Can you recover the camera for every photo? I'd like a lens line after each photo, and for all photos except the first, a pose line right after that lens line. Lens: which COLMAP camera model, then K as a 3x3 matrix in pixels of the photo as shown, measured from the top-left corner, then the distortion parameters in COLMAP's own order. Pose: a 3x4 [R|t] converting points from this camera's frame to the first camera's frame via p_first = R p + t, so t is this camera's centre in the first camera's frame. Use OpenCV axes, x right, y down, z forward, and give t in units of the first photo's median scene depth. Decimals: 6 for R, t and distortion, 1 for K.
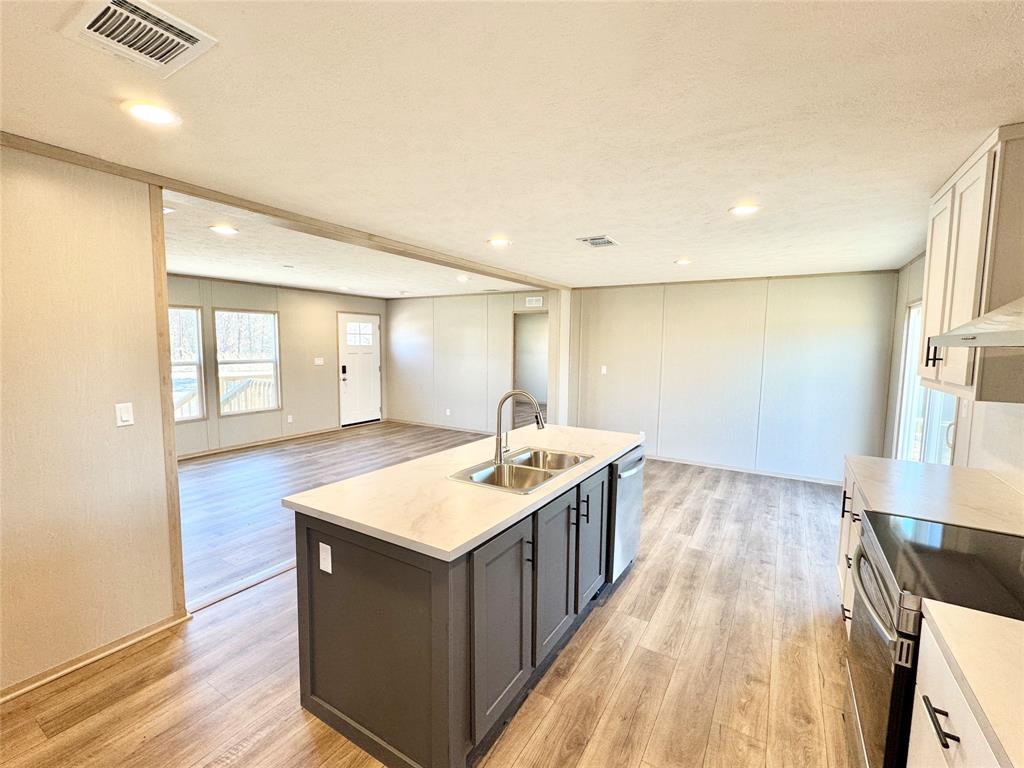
lens RADIAL K [[448.3, 0, 512.5], [0, 448.3, 383.7], [0, 0, 1]] dist [-0.001133, 0.000659]
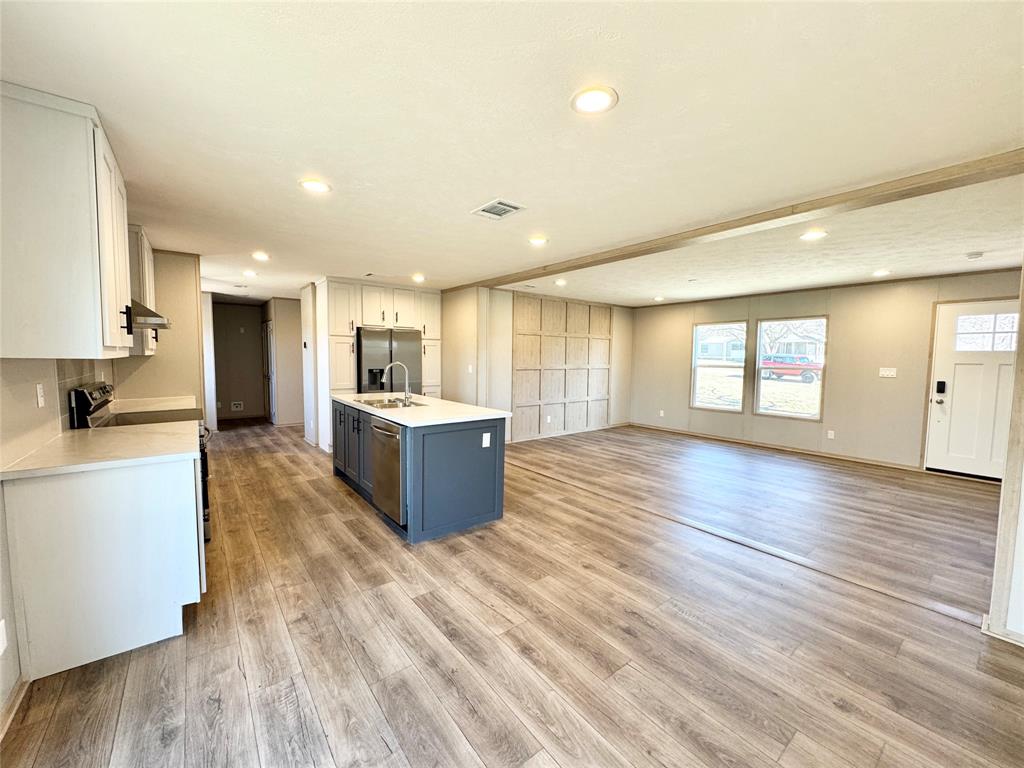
lens RADIAL K [[408.2, 0, 512.5], [0, 408.2, 383.7], [0, 0, 1]] dist [-0.000695, -0.000073]
pose [[-0.349020, 0.047558, -0.935908, 1.072956], [-0.098801, 0.991278, 0.087216, -0.067056], [0.931892, 0.122909, -0.341277, 1.539963]]
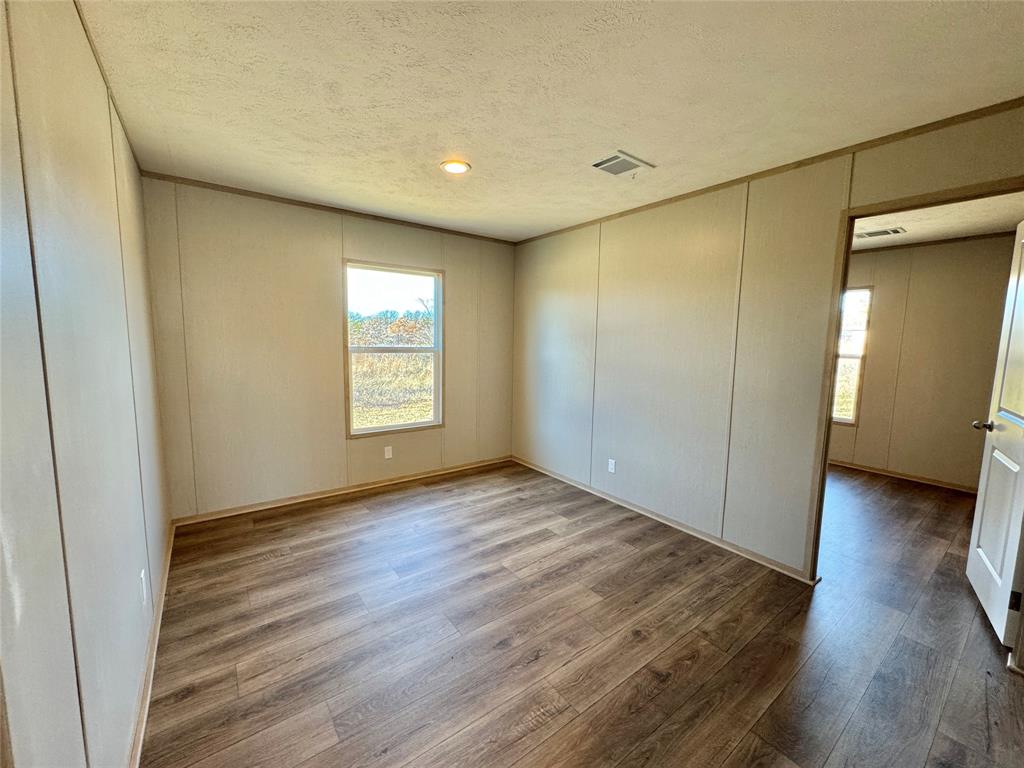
lens RADIAL K [[405.6, 0, 511.6], [0, 405.6, 403.9], [0, 0, 1]] dist [-0.000758, -0.000063]
pose [[-0.926663, -0.089204, 0.365155, 0.225575], [0.003395, 0.969408, 0.245431, -0.113761], [-0.375878, 0.228671, -0.898012, 1.979042]]
